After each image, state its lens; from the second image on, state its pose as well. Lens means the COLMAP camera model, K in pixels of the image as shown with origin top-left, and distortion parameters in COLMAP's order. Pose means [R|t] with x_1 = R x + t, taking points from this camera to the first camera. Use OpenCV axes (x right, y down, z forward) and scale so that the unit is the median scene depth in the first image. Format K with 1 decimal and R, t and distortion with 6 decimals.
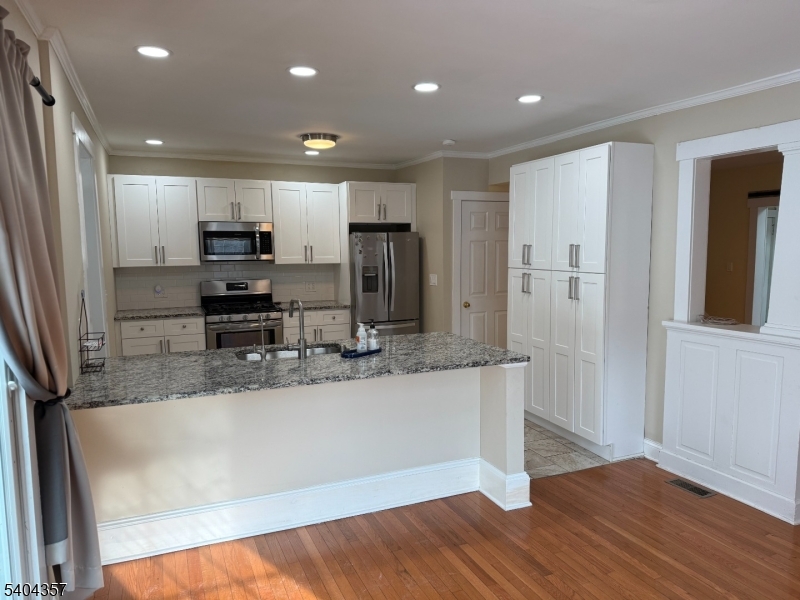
lens RADIAL K [[565.0, 0, 400.0], [0, 565.0, 300.0], [0, 0, 1]] dist [0.000341, 0.000061]
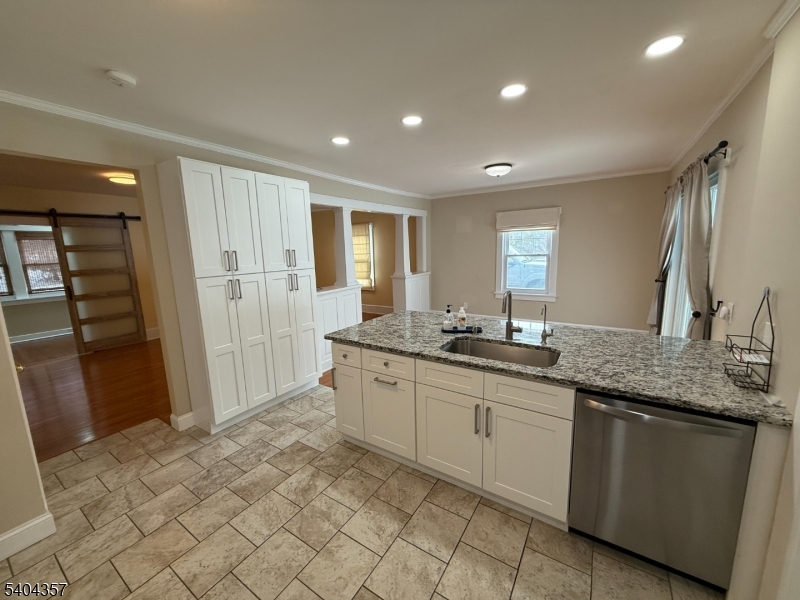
lens RADIAL K [[315.9, 0, 400.0], [0, 315.9, 300.0], [0, 0, 1]] dist [0.000310, 0.000017]
pose [[-0.557101, -0.115373, 0.822391, -0.427067], [0.108038, 0.971817, 0.209523, -0.103393], [-0.823387, 0.205575, -0.528936, 1.124530]]
